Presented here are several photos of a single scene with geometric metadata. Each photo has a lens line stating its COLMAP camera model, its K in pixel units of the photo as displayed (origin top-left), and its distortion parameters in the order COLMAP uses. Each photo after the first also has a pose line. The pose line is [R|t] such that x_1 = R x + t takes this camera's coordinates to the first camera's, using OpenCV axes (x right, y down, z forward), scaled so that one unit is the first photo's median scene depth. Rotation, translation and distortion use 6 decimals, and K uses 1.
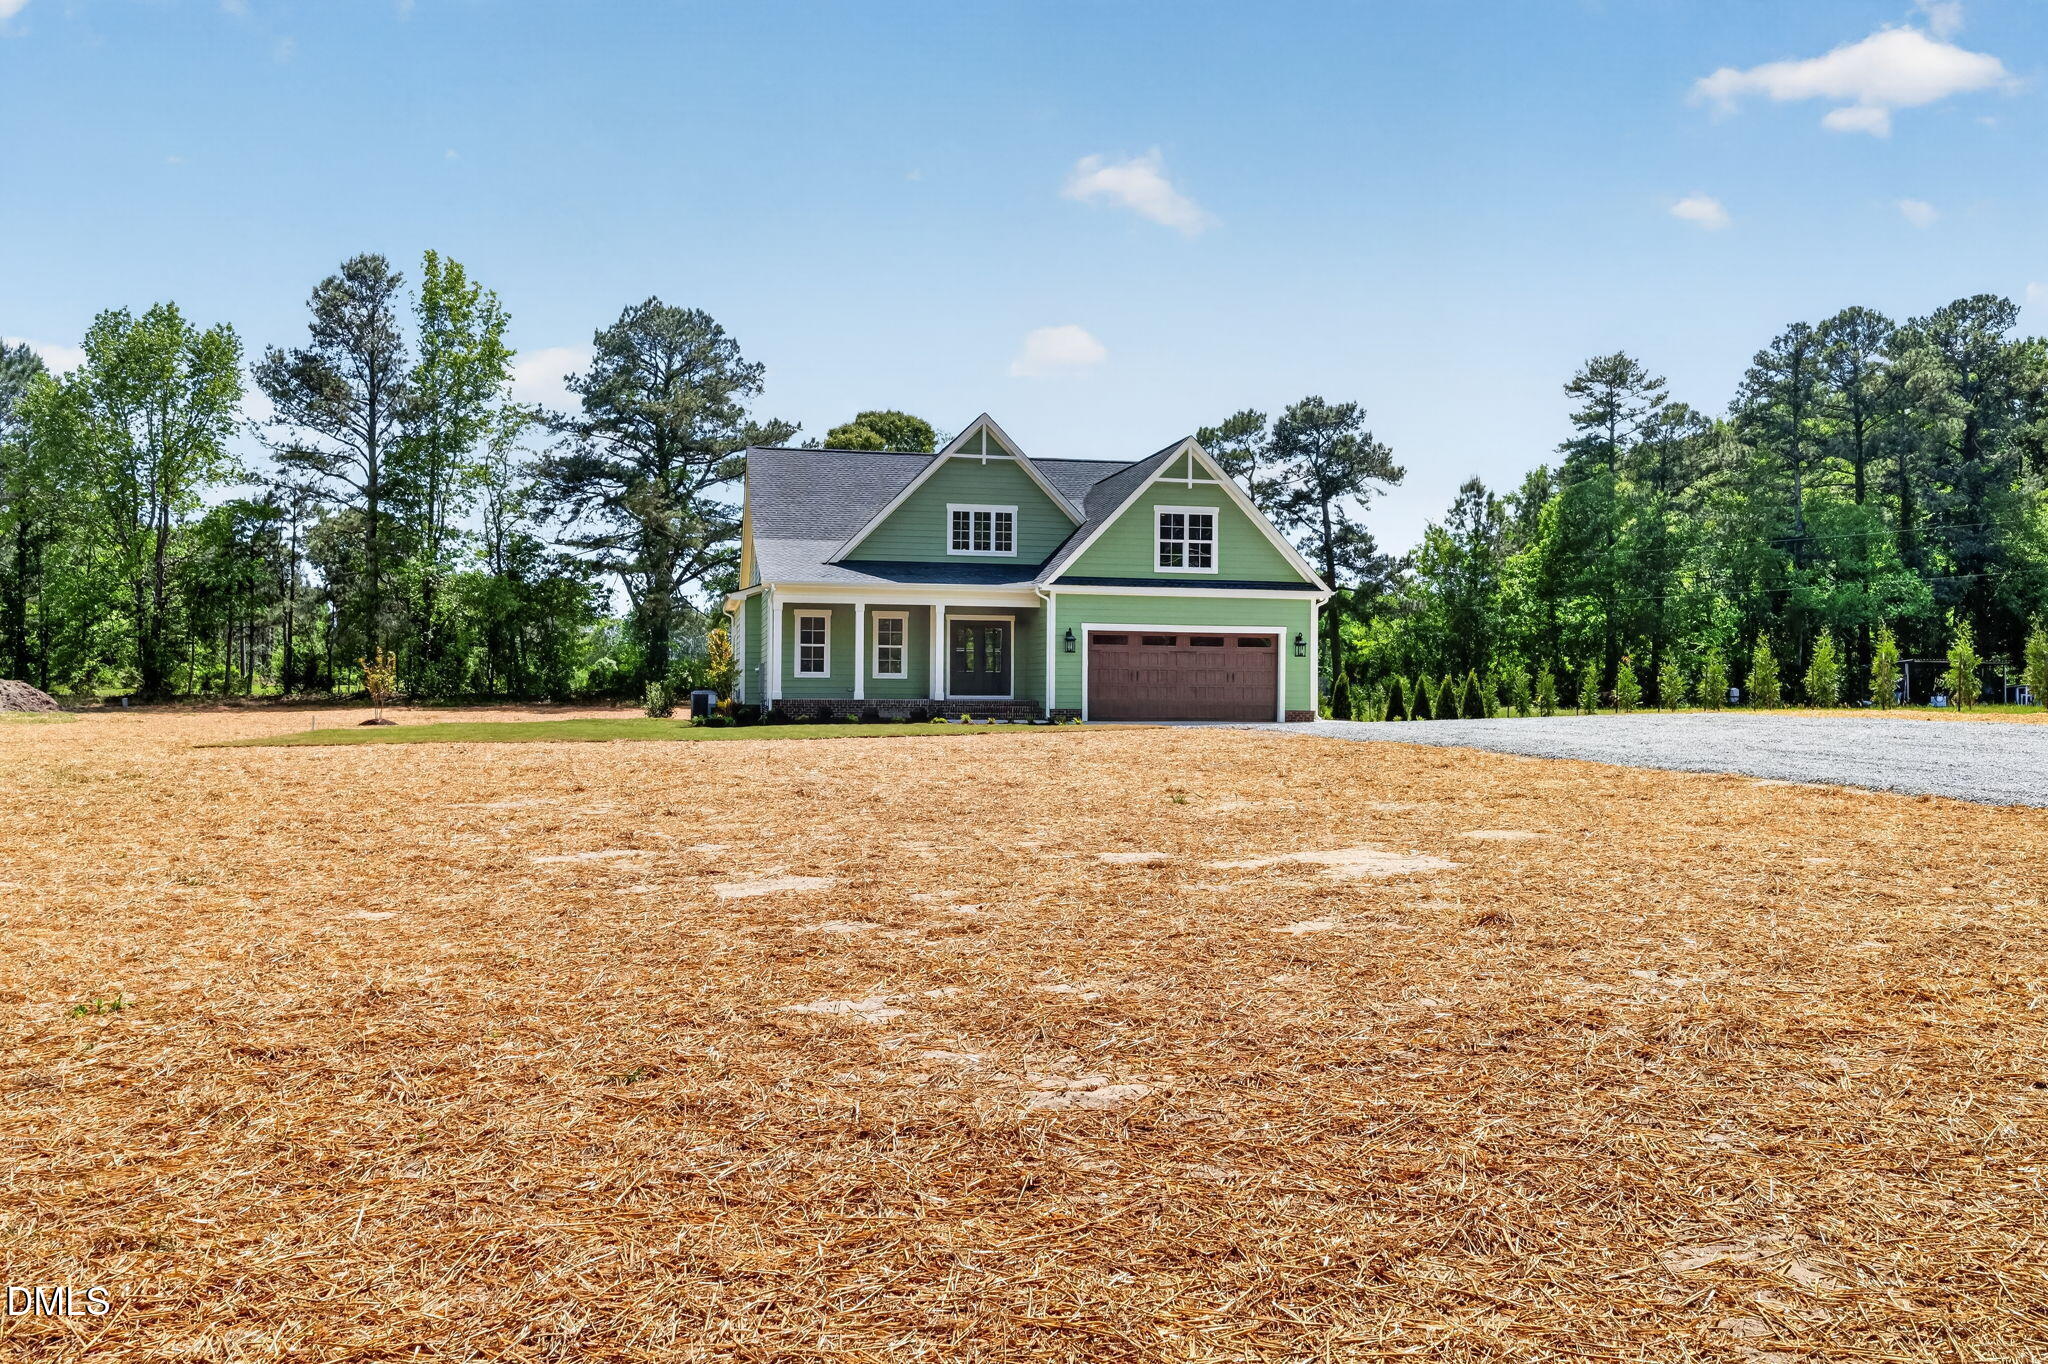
lens RADIAL K [[1380.8, 0, 1021.8], [0, 1380.8, 684.8], [0, 0, 1]] dist [0.005963, -0.002458]
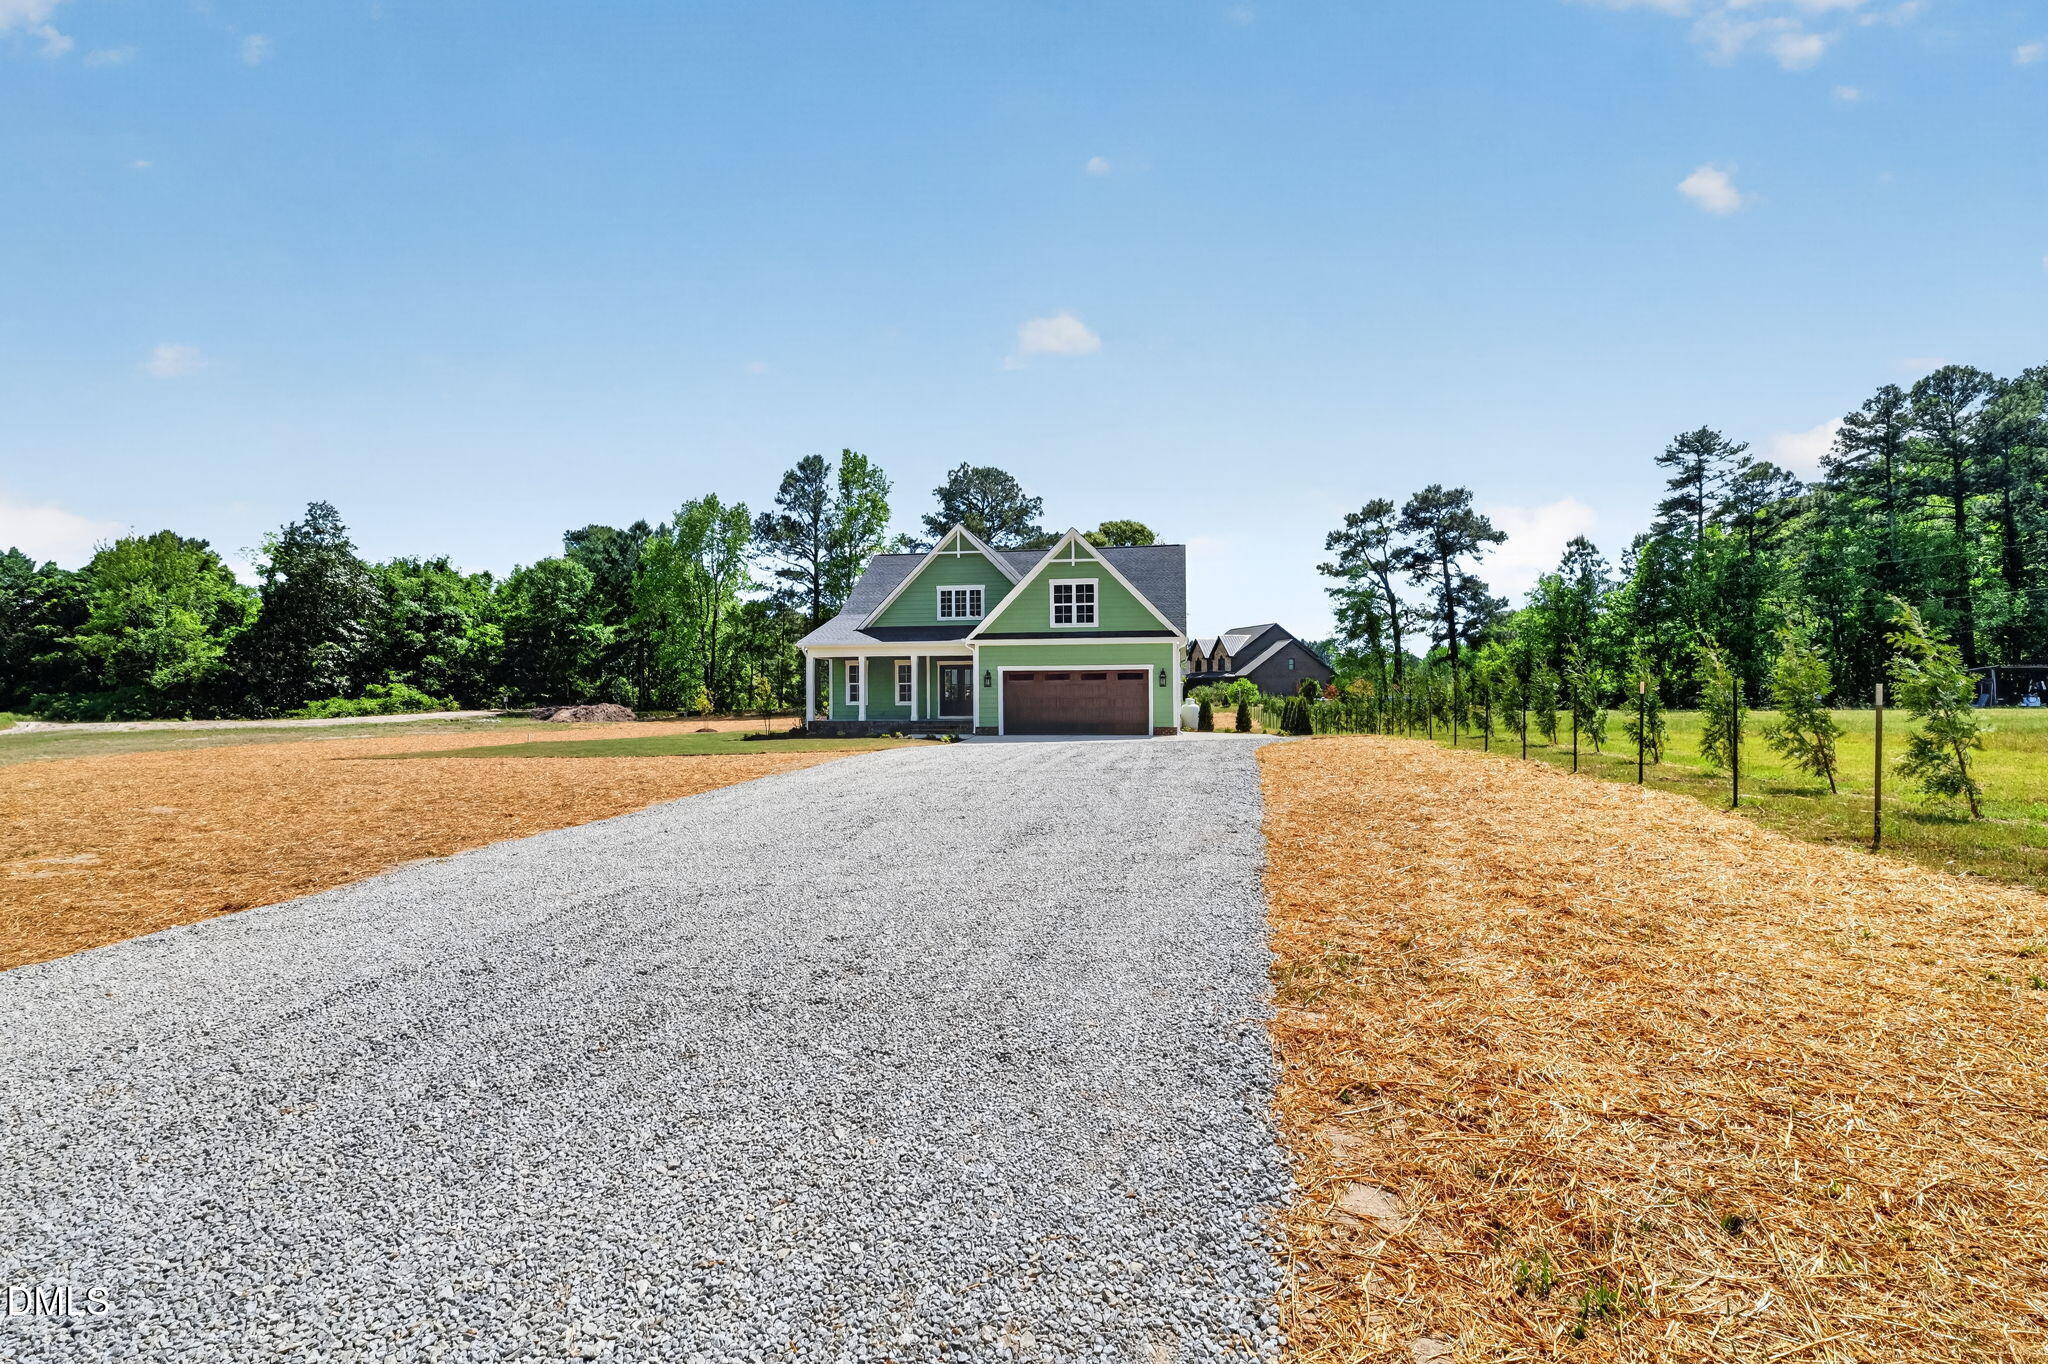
lens RADIAL K [[862.8, 0, 1026.9], [0, 862.8, 687.2], [0, 0, 1]] dist [0.001385, 0.000767]
pose [[0.944503, -0.017001, -0.328061, 0.108851], [0.014633, 0.999846, -0.009685, -0.004192], [0.328175, 0.004347, 0.944607, 0.052847]]
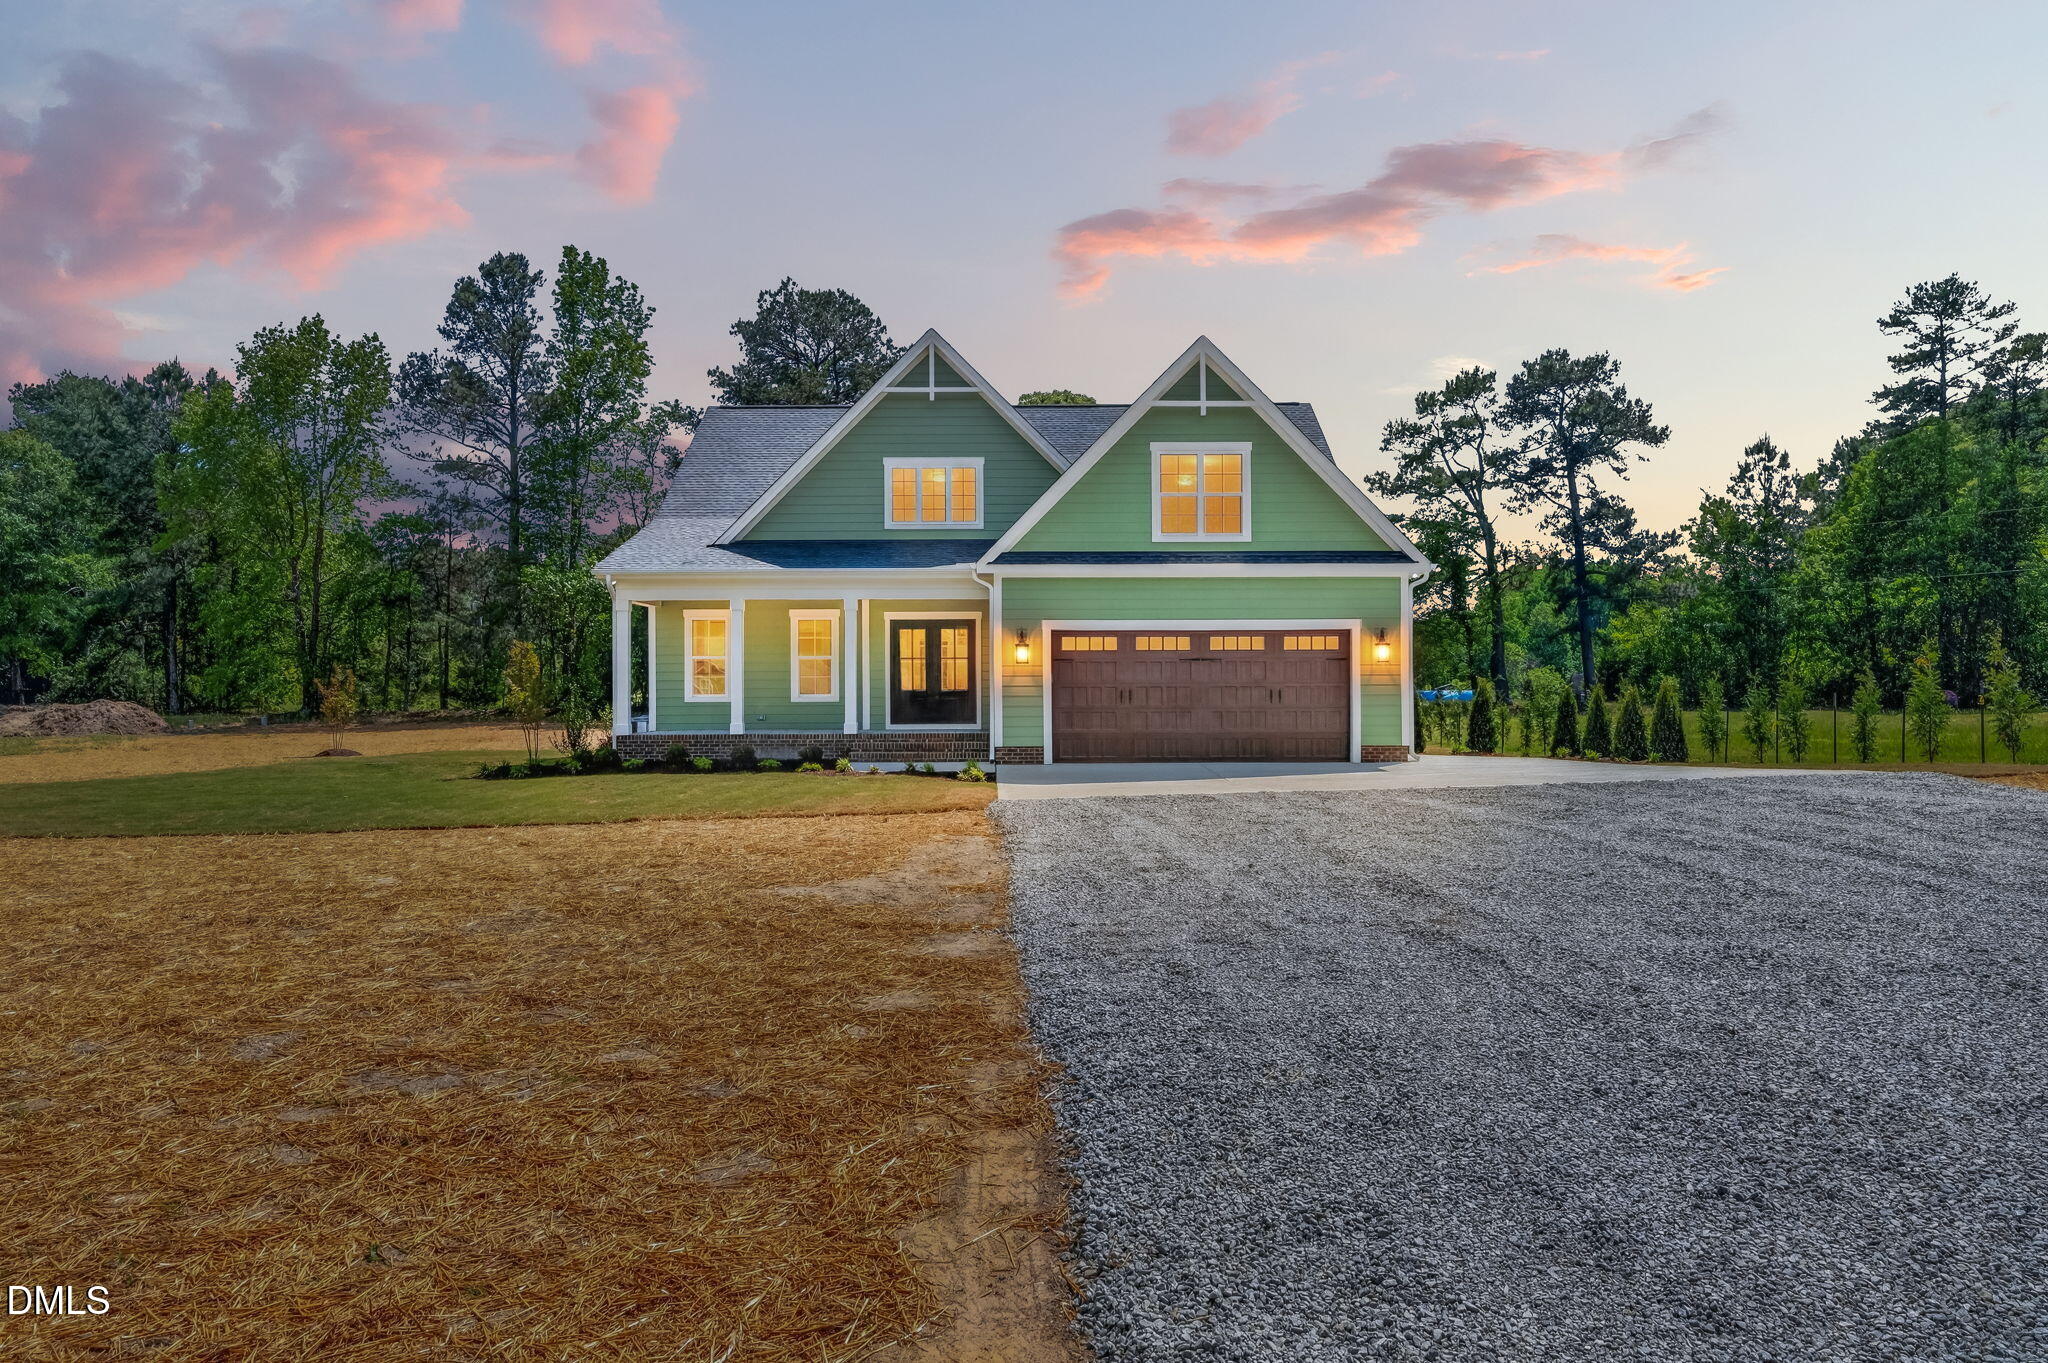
lens RADIAL K [[1380.8, 0, 1029.0], [0, 1380.8, 680.1], [0, 0, 1]] dist [0.005963, -0.002458]
pose [[0.982250, -0.013312, -0.187103, 0.049364], [0.012586, 0.999908, -0.005068, -0.003652], [0.187153, 0.002623, 0.982327, 0.100341]]
